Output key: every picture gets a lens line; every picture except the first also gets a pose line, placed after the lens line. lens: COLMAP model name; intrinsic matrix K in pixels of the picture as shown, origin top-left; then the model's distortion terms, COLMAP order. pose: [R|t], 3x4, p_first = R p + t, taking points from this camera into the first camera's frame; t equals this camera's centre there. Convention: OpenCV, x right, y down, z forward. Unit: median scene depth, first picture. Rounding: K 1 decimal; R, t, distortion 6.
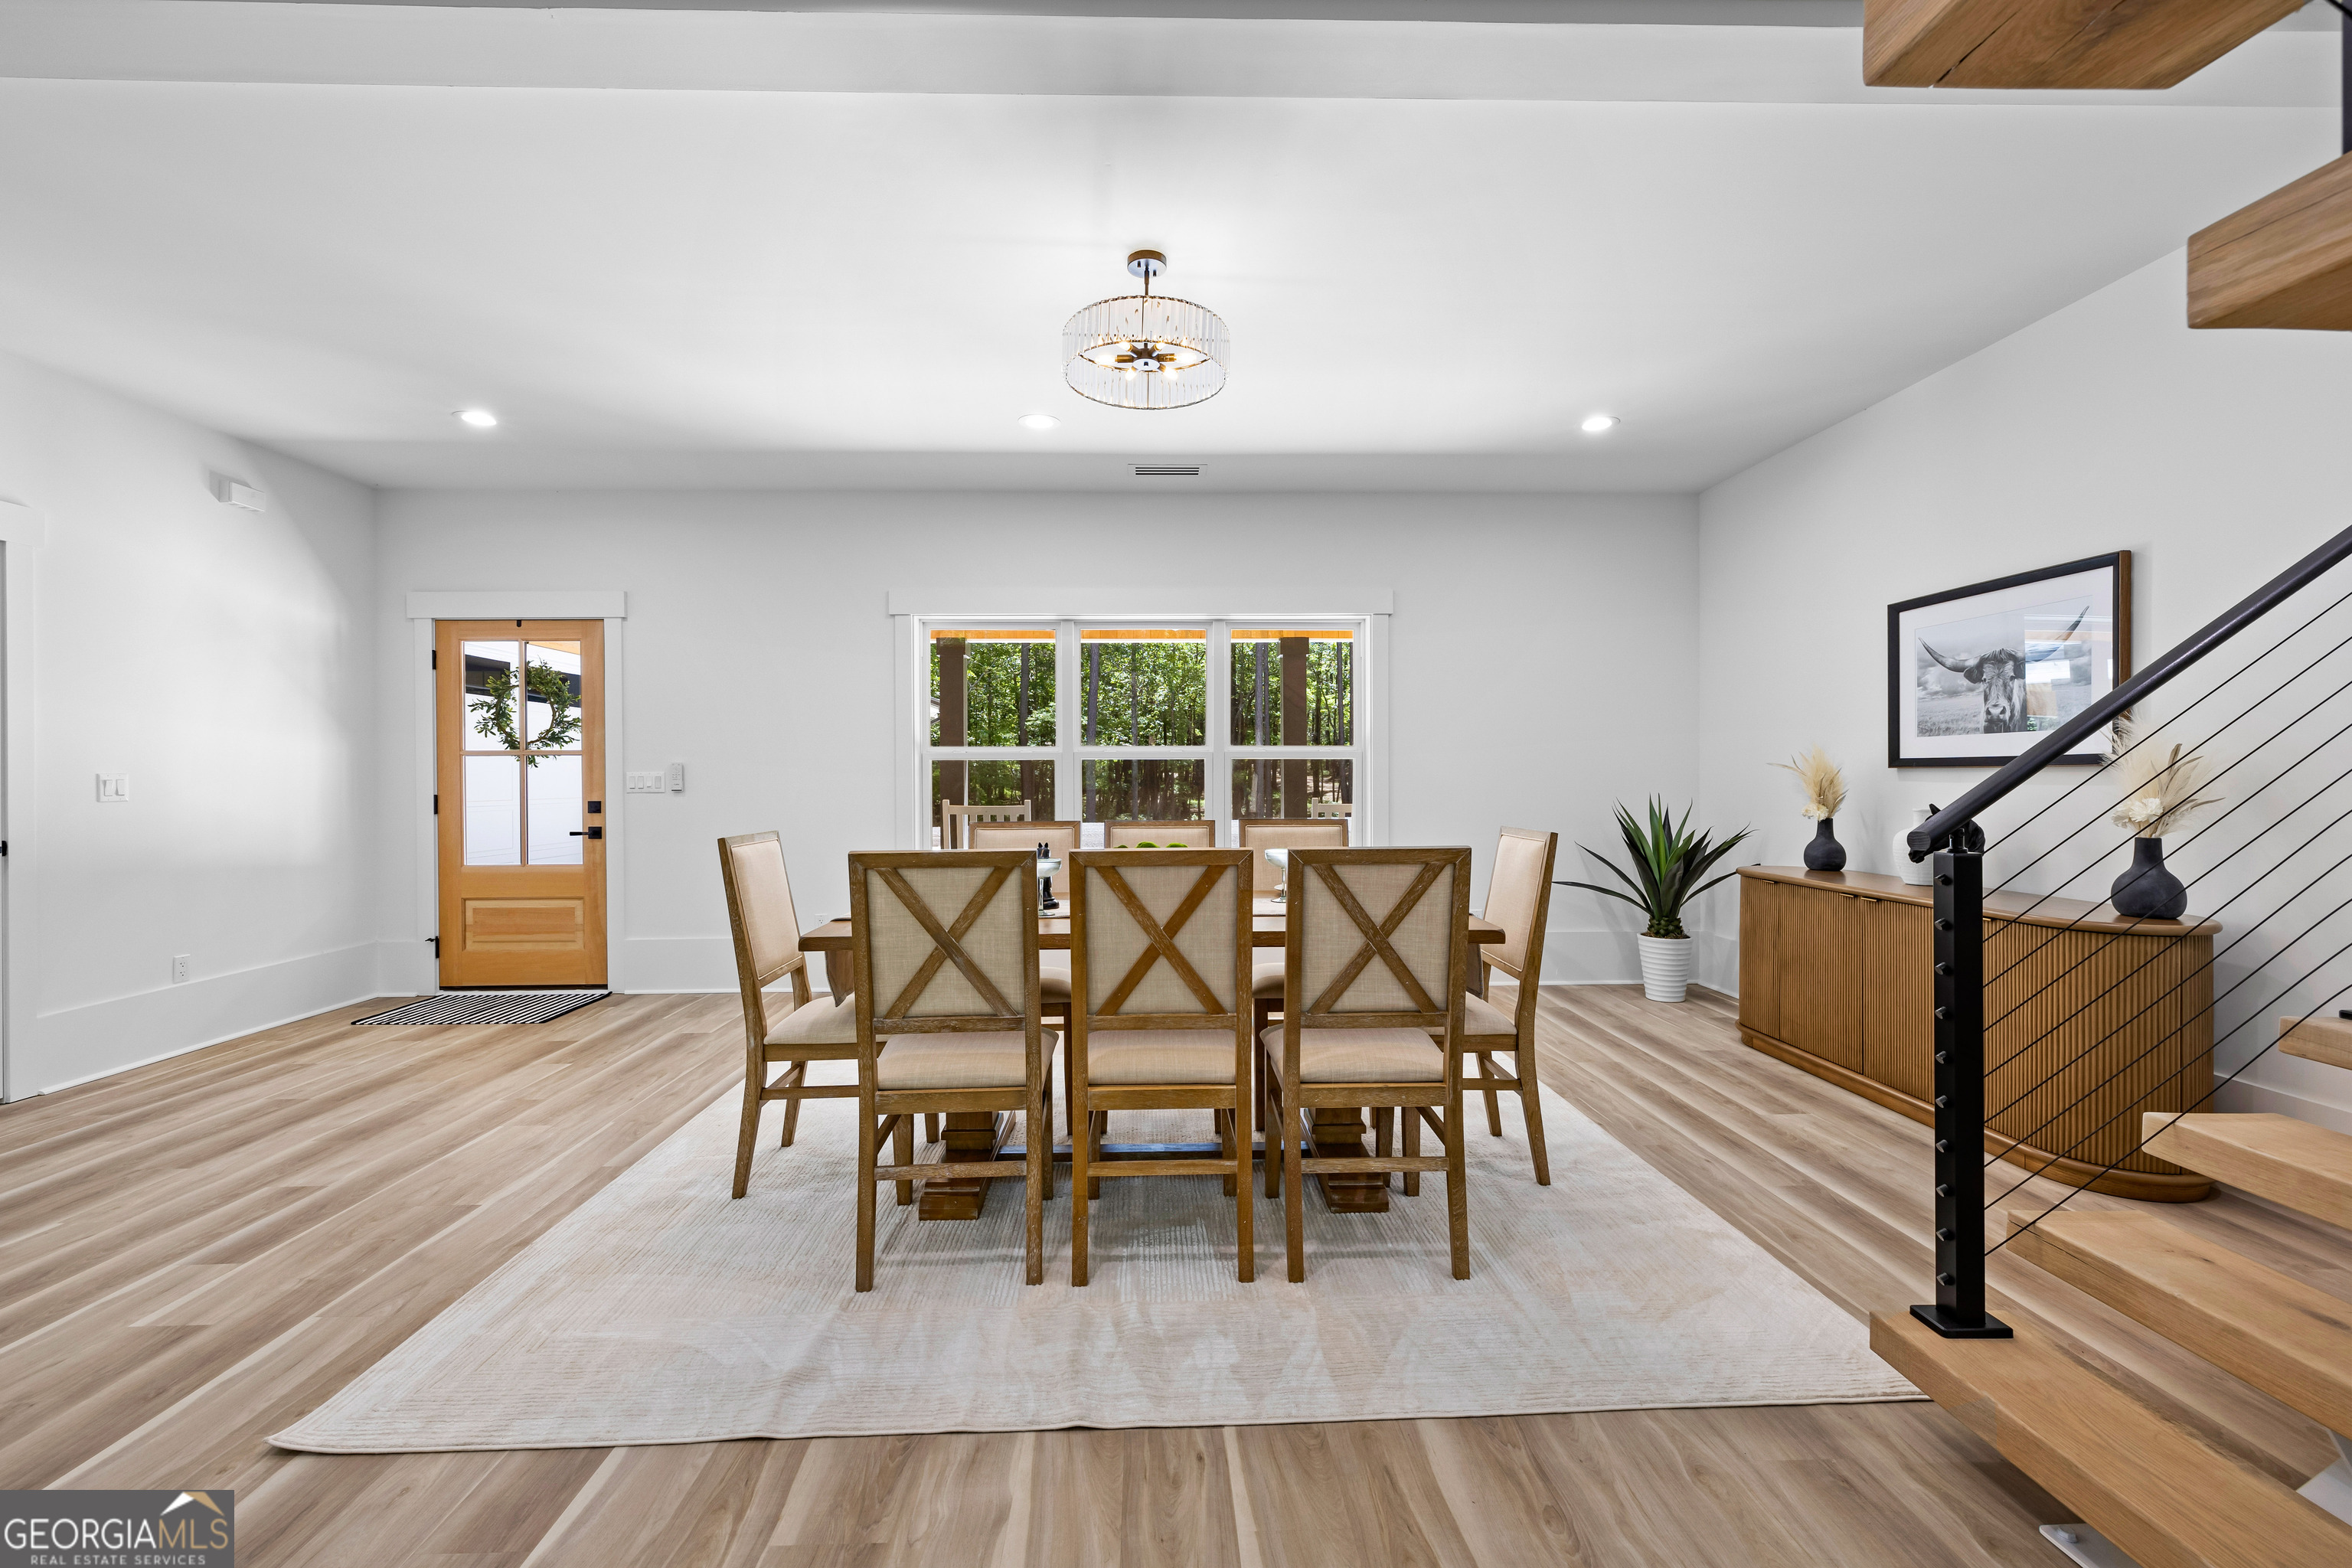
lens RADIAL K [[997.6, 0, 1175.9], [0, 997.6, 785.2], [0, 0, 1]] dist [0.001535, 0.000592]
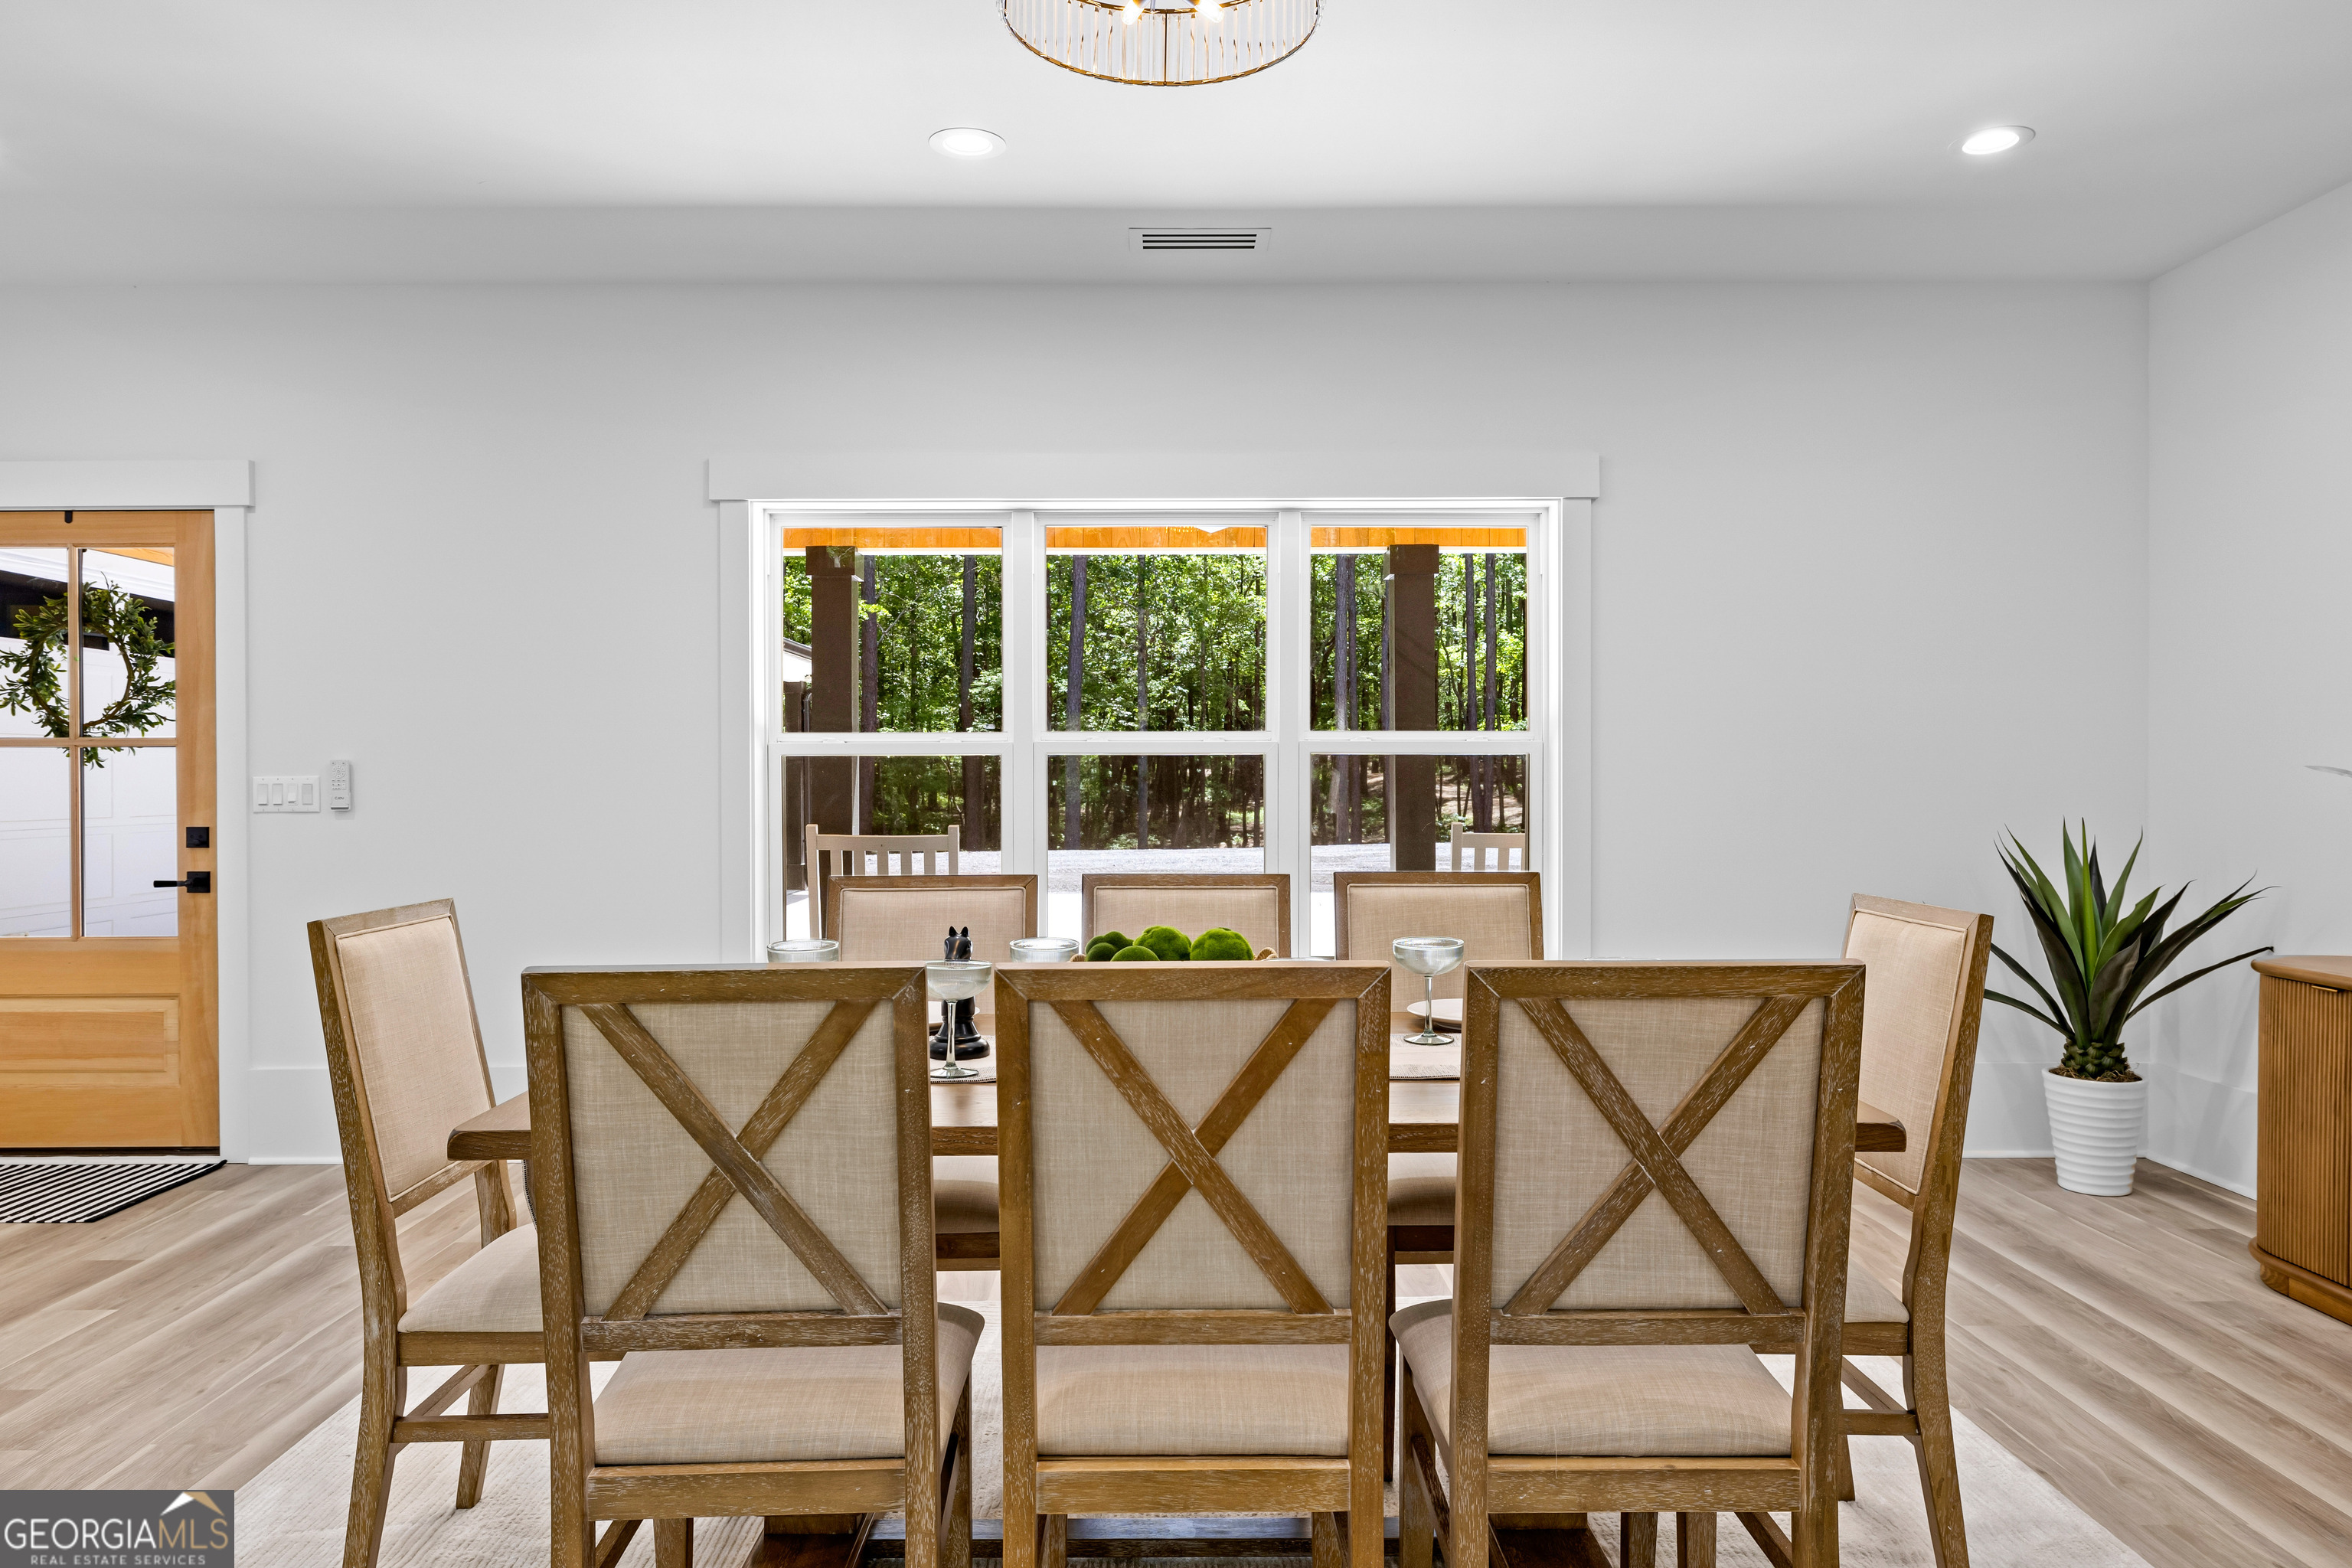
lens RADIAL K [[1528.4, 0, 1181.4], [0, 1528.4, 783.4], [0, 0, 1]] dist [-0.002192, -0.002691]
pose [[0.999868, 0.001624, -0.016166, -0.005081], [-0.001646, 0.999998, -0.001308, -0.011132], [0.016164, 0.001335, 0.999868, 0.168609]]
